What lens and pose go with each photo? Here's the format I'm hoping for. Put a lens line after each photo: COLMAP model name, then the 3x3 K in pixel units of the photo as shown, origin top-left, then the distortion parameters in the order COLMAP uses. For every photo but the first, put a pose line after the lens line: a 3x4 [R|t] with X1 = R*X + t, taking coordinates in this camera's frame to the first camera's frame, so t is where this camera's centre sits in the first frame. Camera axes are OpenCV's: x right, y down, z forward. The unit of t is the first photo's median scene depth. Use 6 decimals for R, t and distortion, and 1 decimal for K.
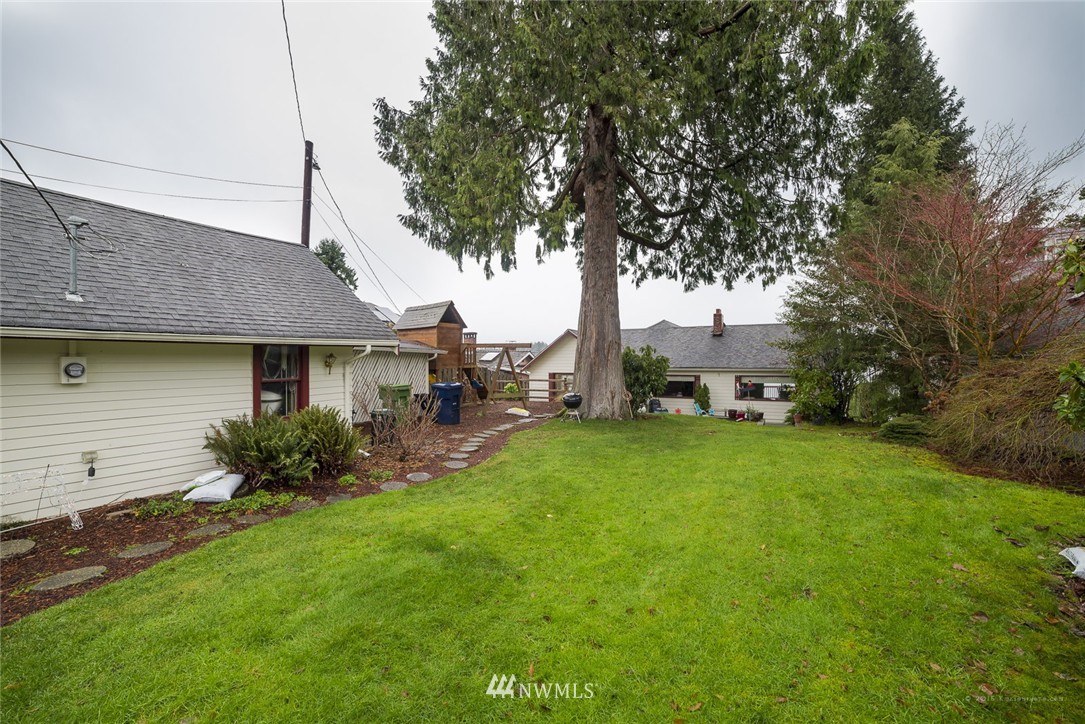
lens RADIAL K [[447.3, 0, 539.4], [0, 447.3, 364.5], [0, 0, 1]] dist [-0.105582, 0.036092]
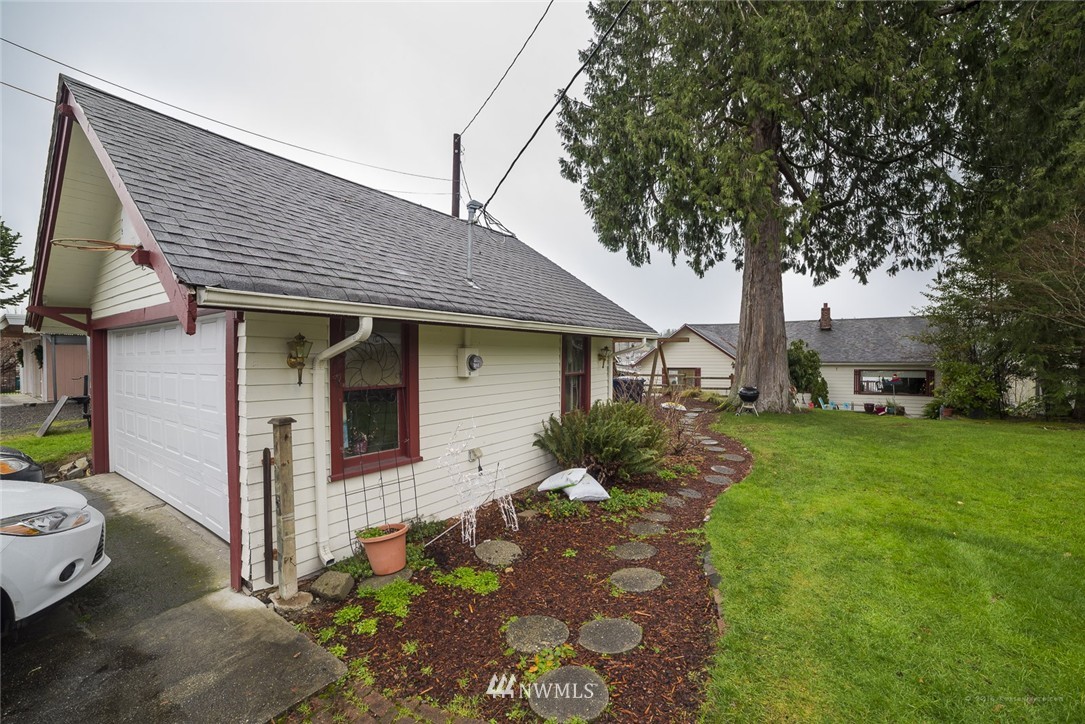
lens RADIAL K [[447.3, 0, 539.4], [0, 447.3, 364.5], [0, 0, 1]] dist [-0.105582, 0.036092]
pose [[0.998915, -0.004573, -0.046346, -0.305945], [0.004898, 0.999964, 0.006913, 0.003913], [0.046313, -0.007133, 0.998902, -0.001605]]
